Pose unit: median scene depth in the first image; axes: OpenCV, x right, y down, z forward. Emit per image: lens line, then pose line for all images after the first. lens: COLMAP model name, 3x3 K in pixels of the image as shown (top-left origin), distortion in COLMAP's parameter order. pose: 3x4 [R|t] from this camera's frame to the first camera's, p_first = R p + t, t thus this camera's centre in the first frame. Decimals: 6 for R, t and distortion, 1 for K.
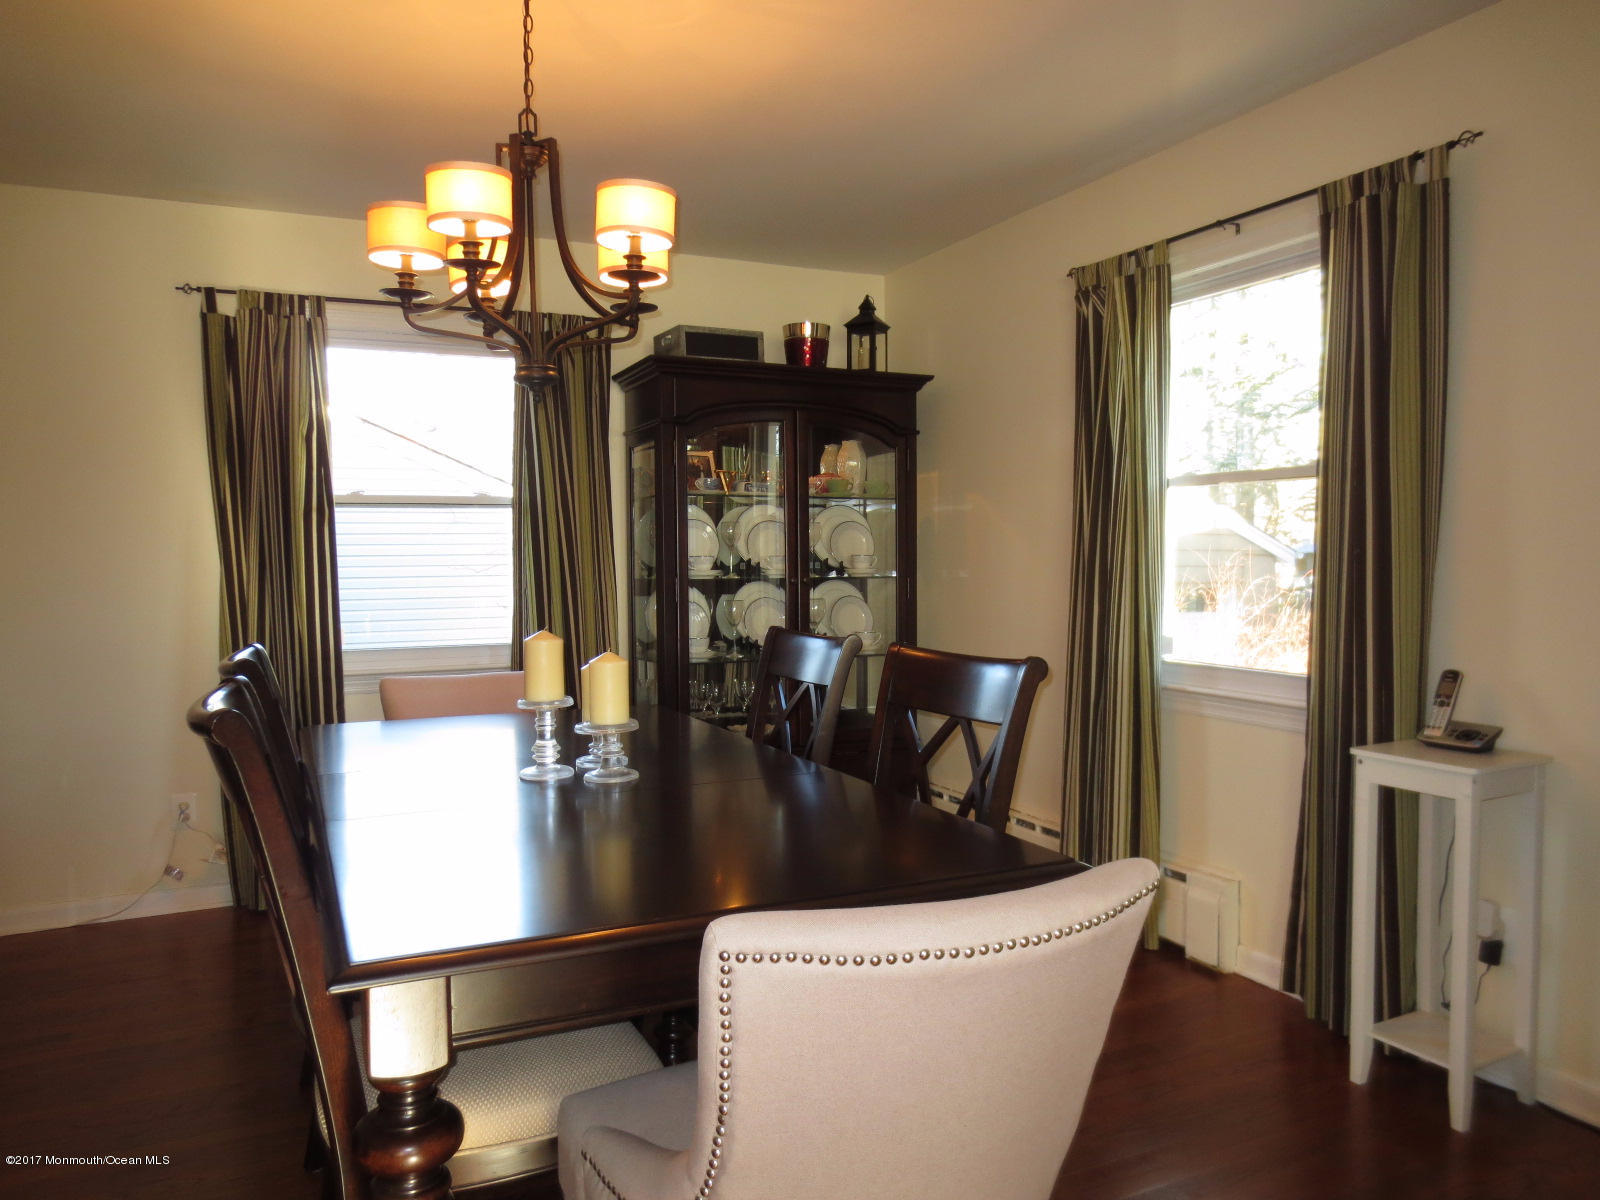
lens RADIAL K [[1135.4, 0, 800.0], [0, 1135.4, 600.0], [0, 0, 1]] dist [-0.026169, 0.005060]
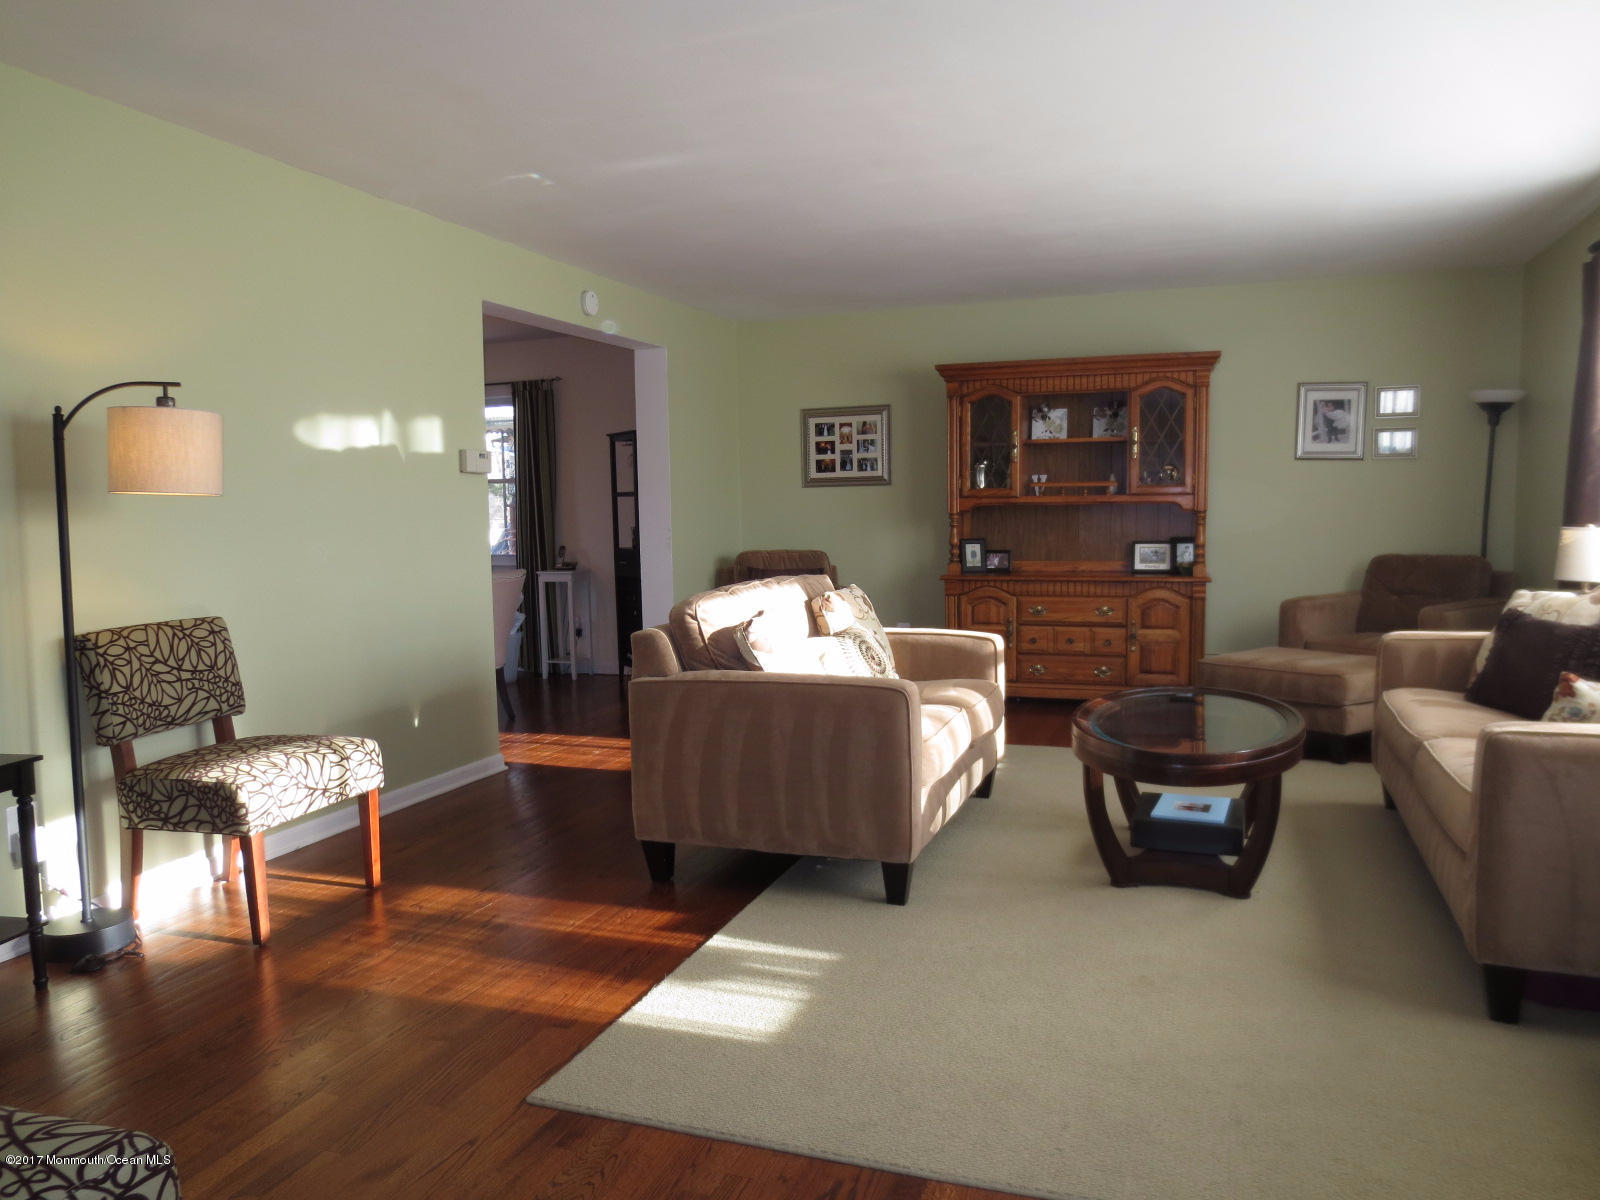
lens RADIAL K [[1135.4, 0, 800.0], [0, 1135.4, 600.0], [0, 0, 1]] dist [-0.026169, 0.005060]
pose [[0.725502, -0.069932, 0.684658, -1.152178], [0.049765, 0.997551, 0.049157, 0.091543], [-0.686418, -0.001591, 0.727205, -1.812173]]
